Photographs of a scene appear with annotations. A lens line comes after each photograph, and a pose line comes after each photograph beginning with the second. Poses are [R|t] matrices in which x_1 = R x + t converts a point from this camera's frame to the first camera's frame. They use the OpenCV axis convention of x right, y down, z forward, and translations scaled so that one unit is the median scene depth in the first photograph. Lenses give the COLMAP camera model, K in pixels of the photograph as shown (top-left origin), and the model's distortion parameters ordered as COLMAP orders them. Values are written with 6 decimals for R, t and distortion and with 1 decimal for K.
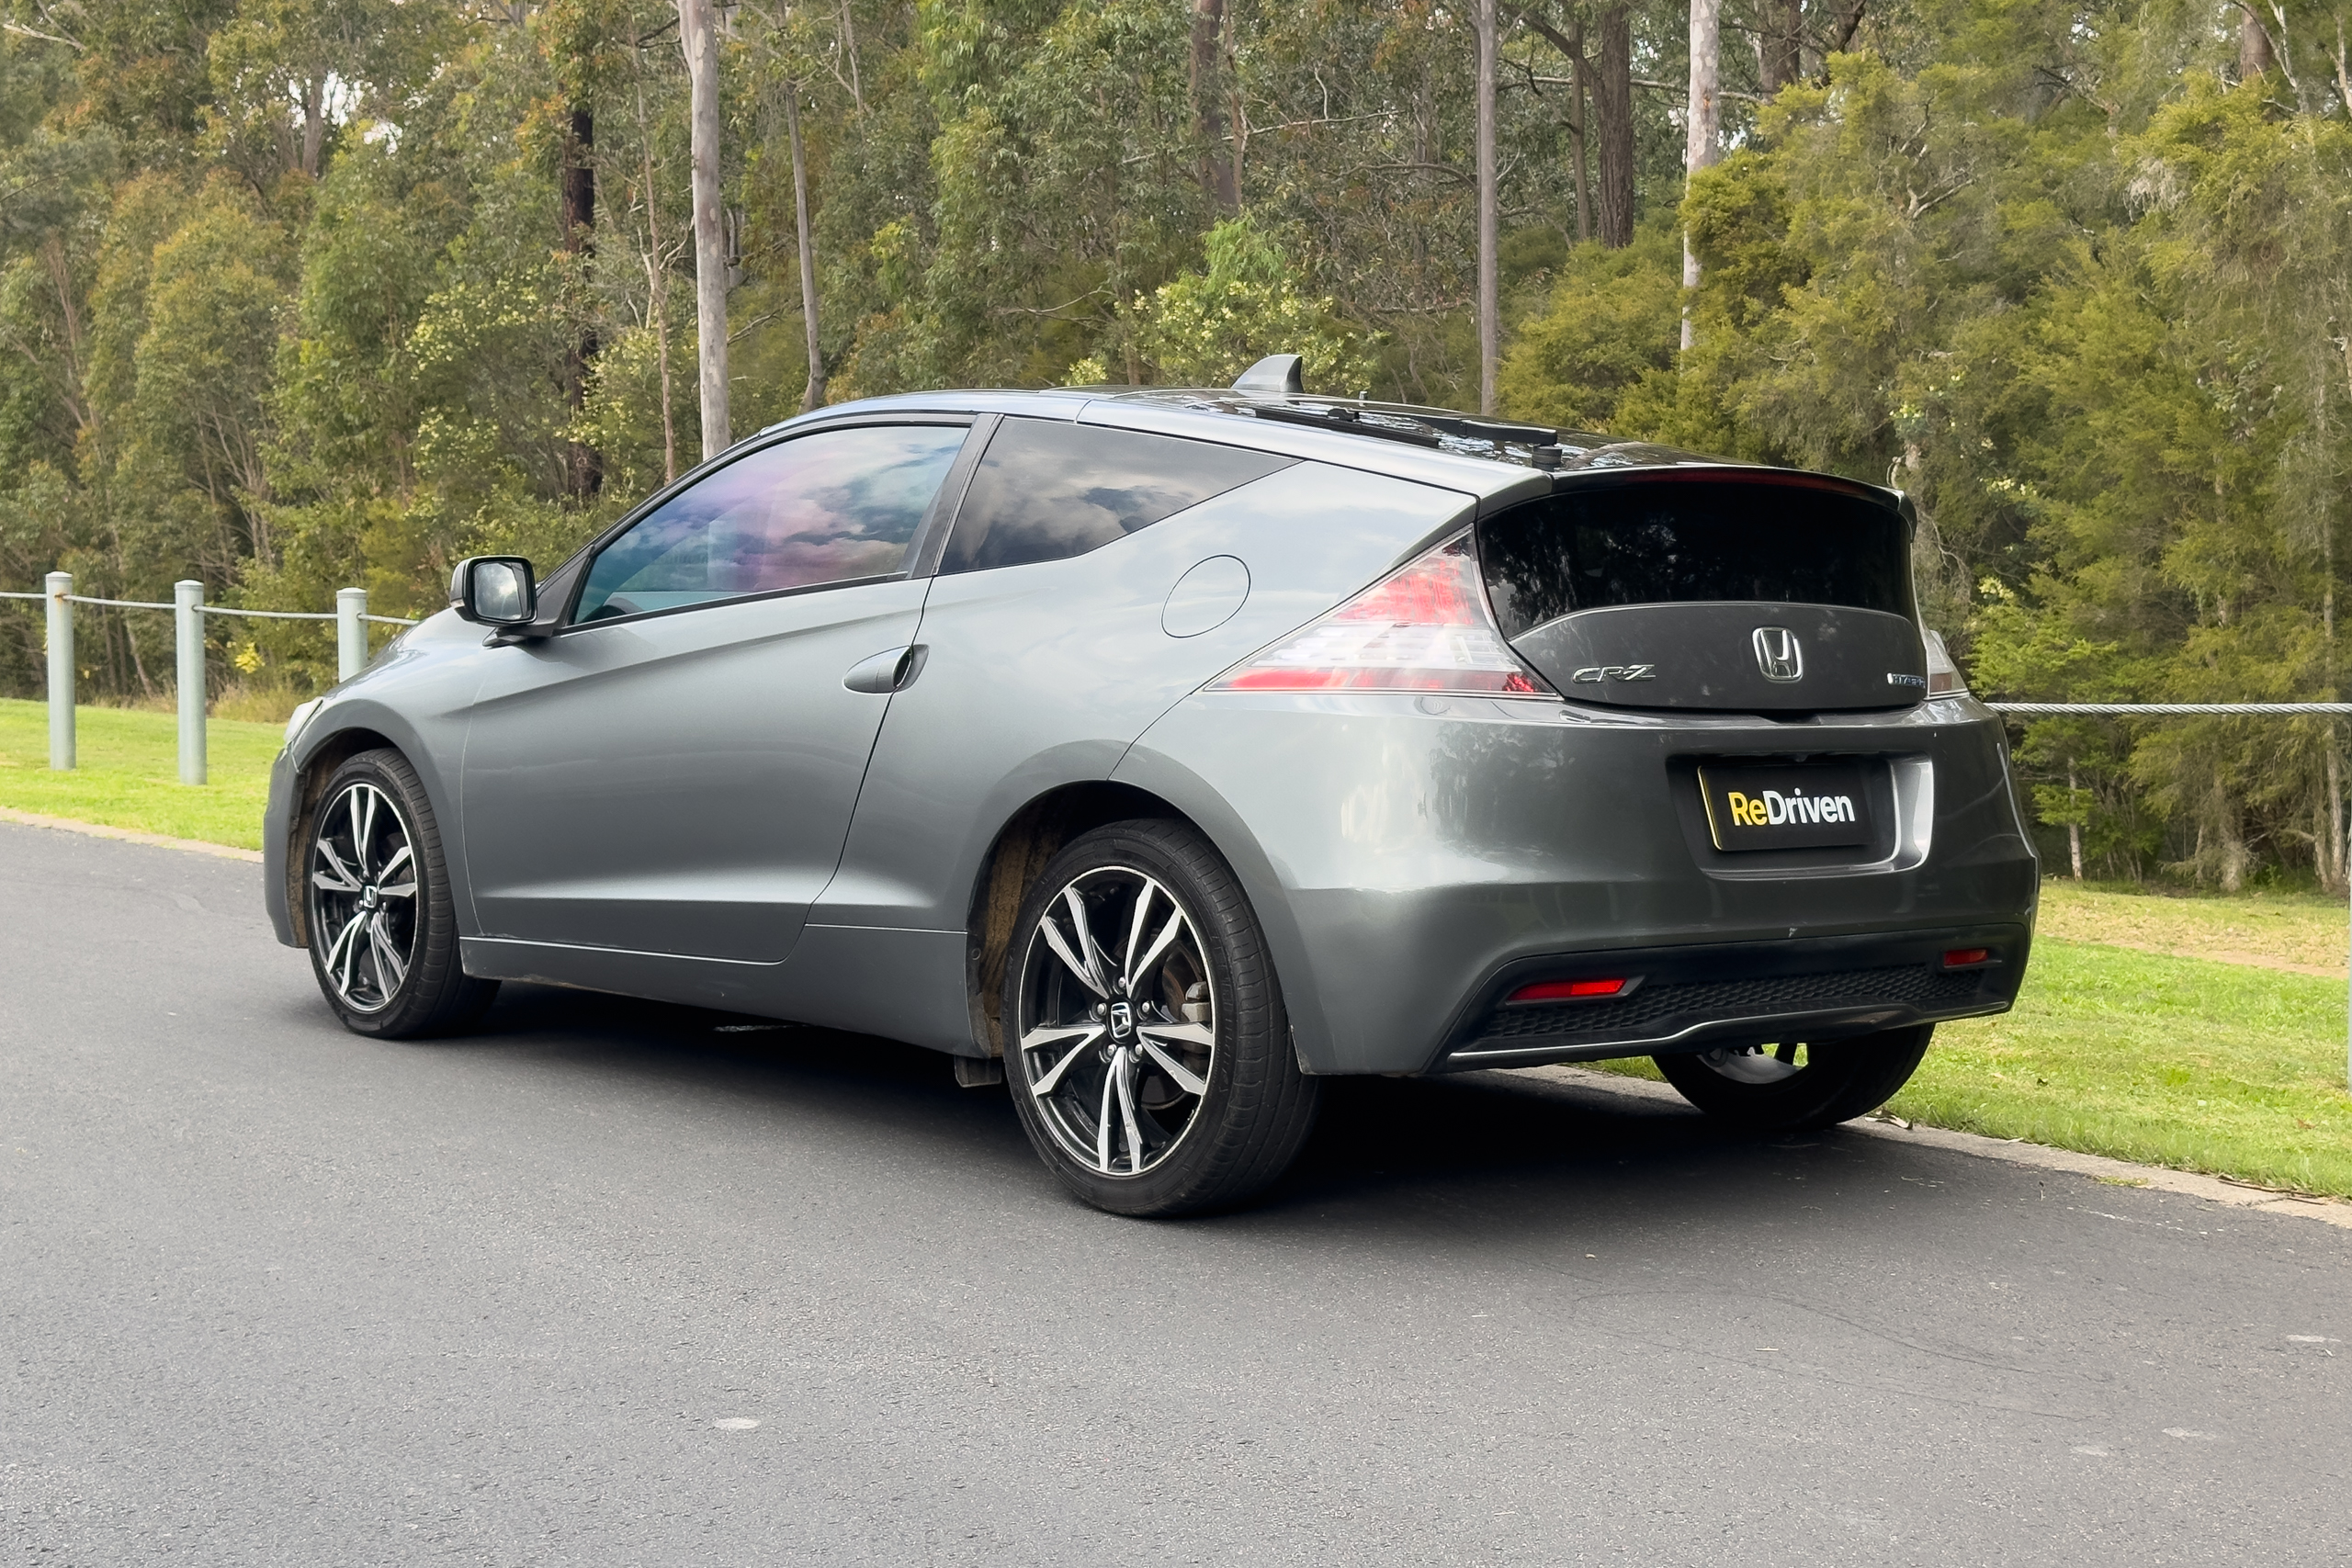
lens RADIAL K [[3325.5, 0, 1163.7], [0, 3325.5, 771.2], [0, 0, 1]] dist [0.105033, 0.000000]
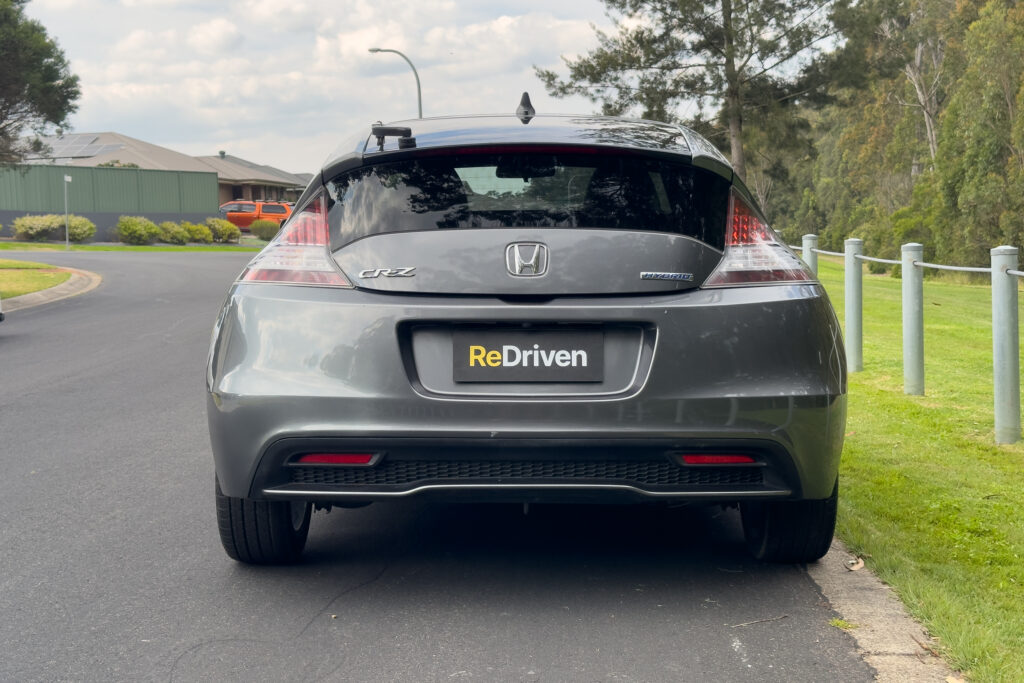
lens RADIAL K [[1448.0, 0, 513.8], [0, 1448.0, 338.7], [0, 0, 1]] dist [0.105033, 0.000000]
pose [[0.756981, 0.021108, -0.653095, 0.626700], [-0.015059, 0.999776, 0.014859, -0.007641], [0.653263, -0.001413, 0.757130, 0.461520]]
